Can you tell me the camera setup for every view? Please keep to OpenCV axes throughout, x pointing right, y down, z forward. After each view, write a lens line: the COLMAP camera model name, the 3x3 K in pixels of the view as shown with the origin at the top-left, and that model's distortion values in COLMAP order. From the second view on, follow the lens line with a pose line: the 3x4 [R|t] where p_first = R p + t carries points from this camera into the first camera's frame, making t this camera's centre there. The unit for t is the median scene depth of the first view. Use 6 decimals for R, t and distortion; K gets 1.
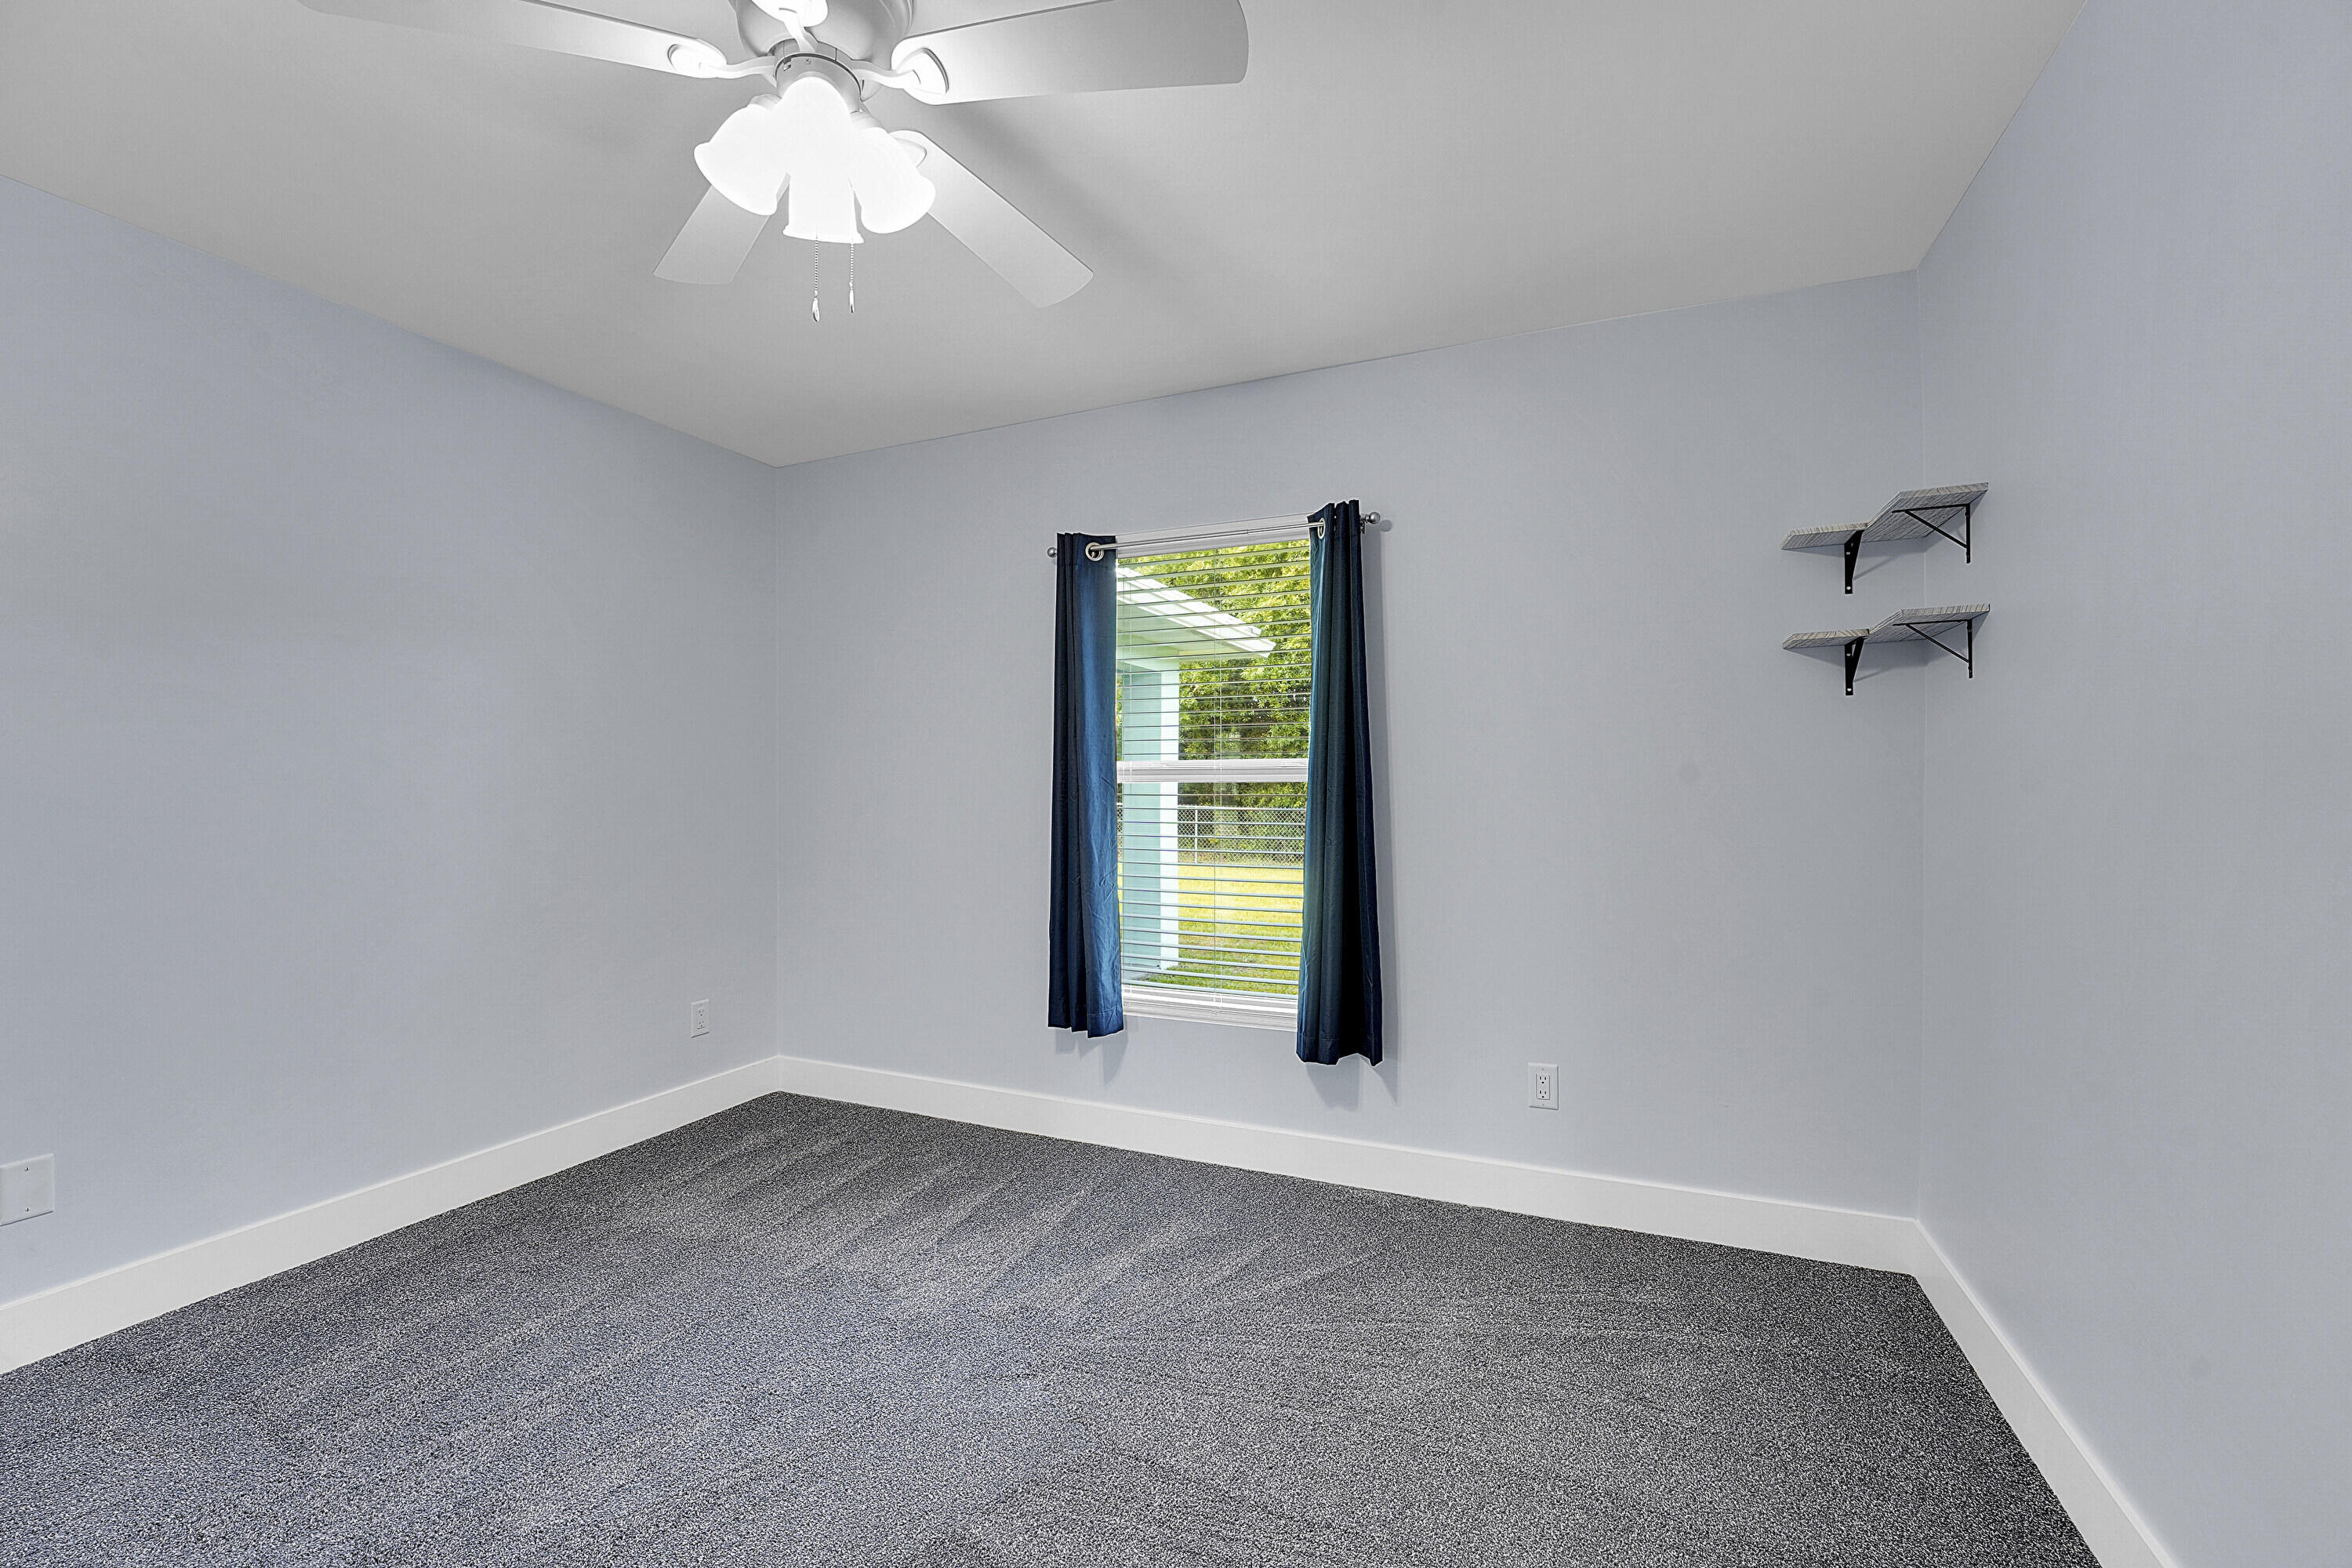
lens RADIAL K [[953.4, 0, 1184.5], [0, 953.4, 753.5], [0, 0, 1]] dist [-0.024868, 0.003544]
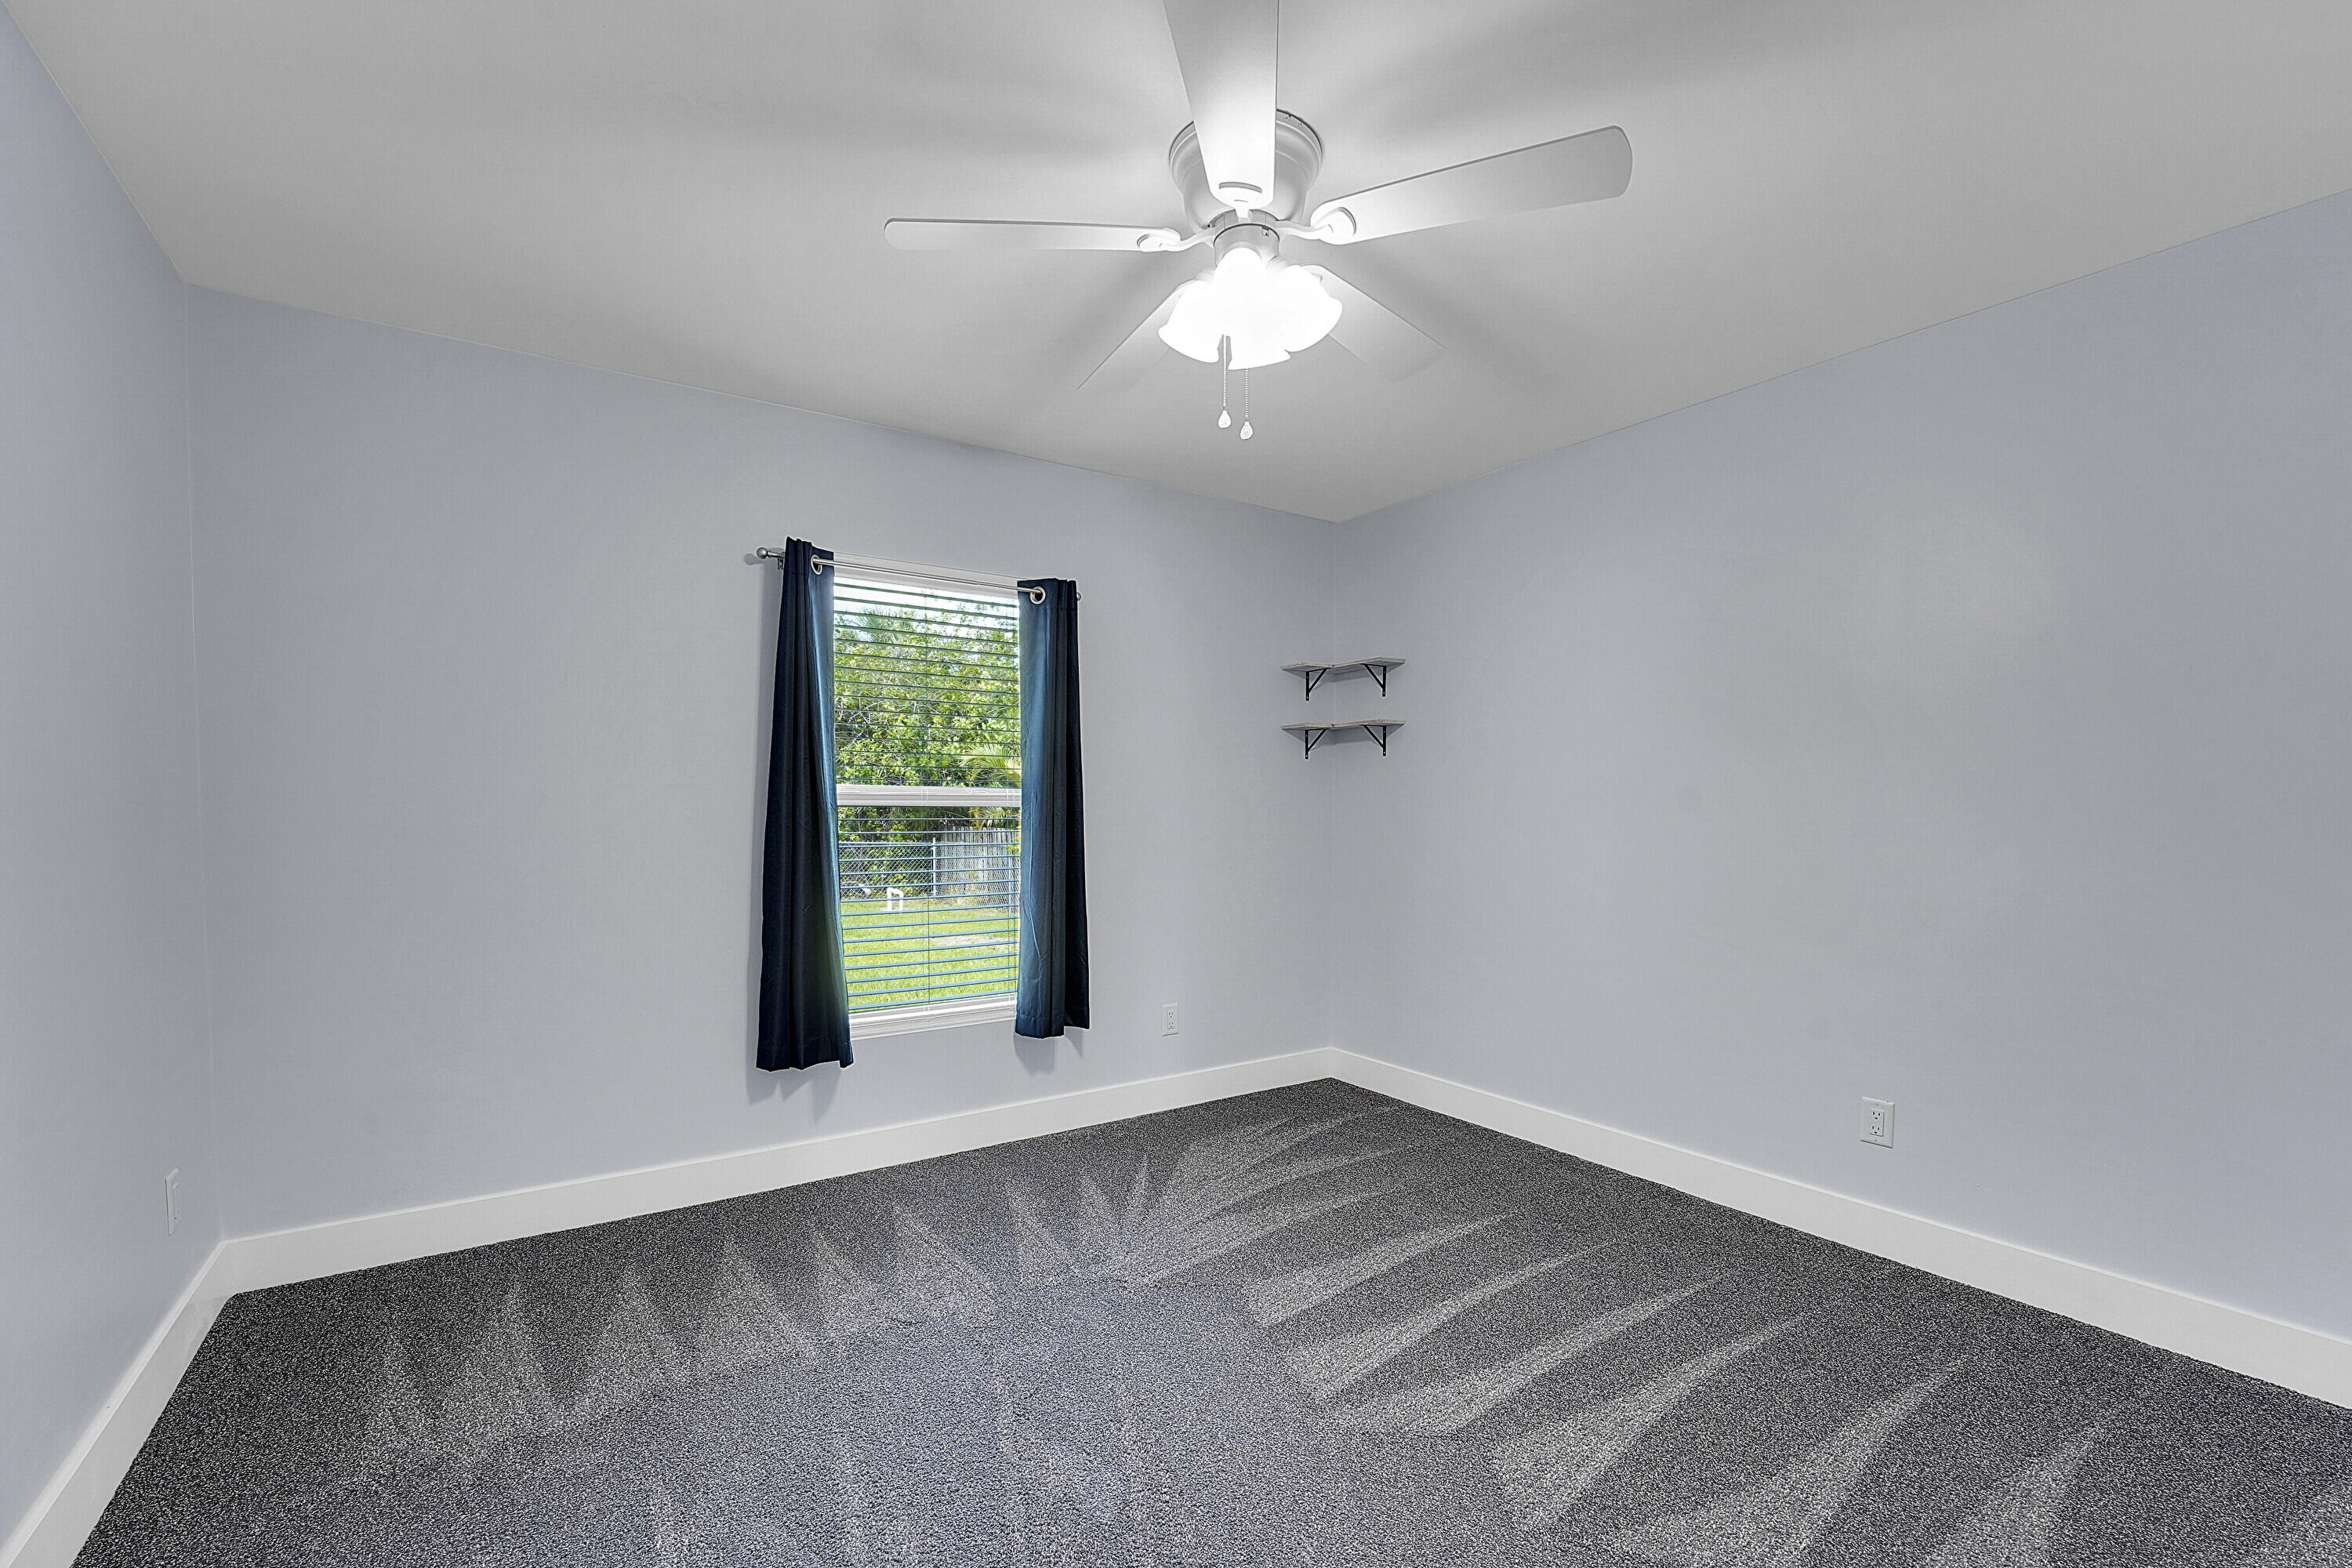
lens RADIAL K [[962.2, 0, 1183.3], [0, 962.2, 785.7], [0, 0, 1]] dist [-0.029034, 0.002583]
pose [[0.547305, 0.016103, 0.836778, -0.776315], [-0.032284, 0.999477, 0.001881, -0.005191], [-0.836310, -0.028044, 0.547539, 0.182402]]
